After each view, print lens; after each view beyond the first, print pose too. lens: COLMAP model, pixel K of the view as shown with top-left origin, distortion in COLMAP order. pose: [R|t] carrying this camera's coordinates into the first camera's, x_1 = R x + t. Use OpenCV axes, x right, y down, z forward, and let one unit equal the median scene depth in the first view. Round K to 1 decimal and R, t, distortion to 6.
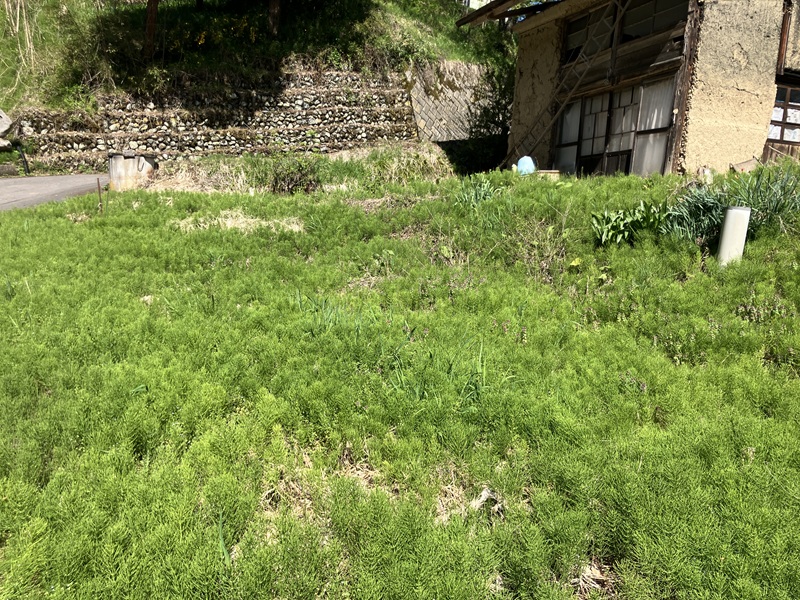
lens RADIAL K [[658.3, 0, 399.0], [0, 658.3, 299.3], [0, 0, 1]] dist [0.028645, -0.035222]
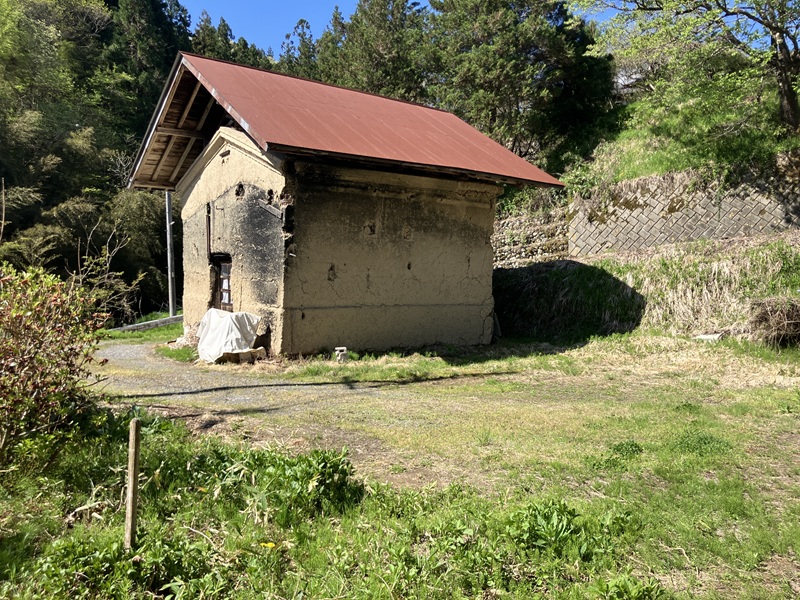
lens RADIAL K [[658.3, 0, 398.3], [0, 658.3, 299.2], [0, 0, 1]] dist [0.028645, -0.035222]
pose [[0.260112, -0.009452, -0.965532, 2.159352], [-0.125210, 0.991179, -0.043434, -0.263821], [0.957426, 0.132192, 0.256634, 1.115865]]
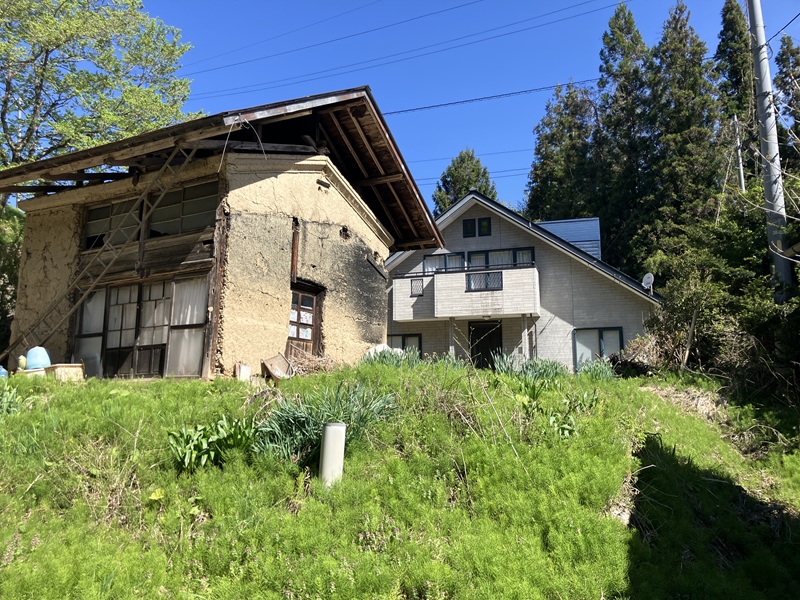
lens RADIAL K [[658.3, 0, 401.7], [0, 658.3, 296.6], [0, 0, 1]] dist [0.028645, -0.035222]
pose [[0.750471, 0.063076, 0.657887, -0.030059], [0.118670, 0.966396, -0.228025, -0.034583], [-0.650162, 0.249198, 0.717767, 0.070743]]
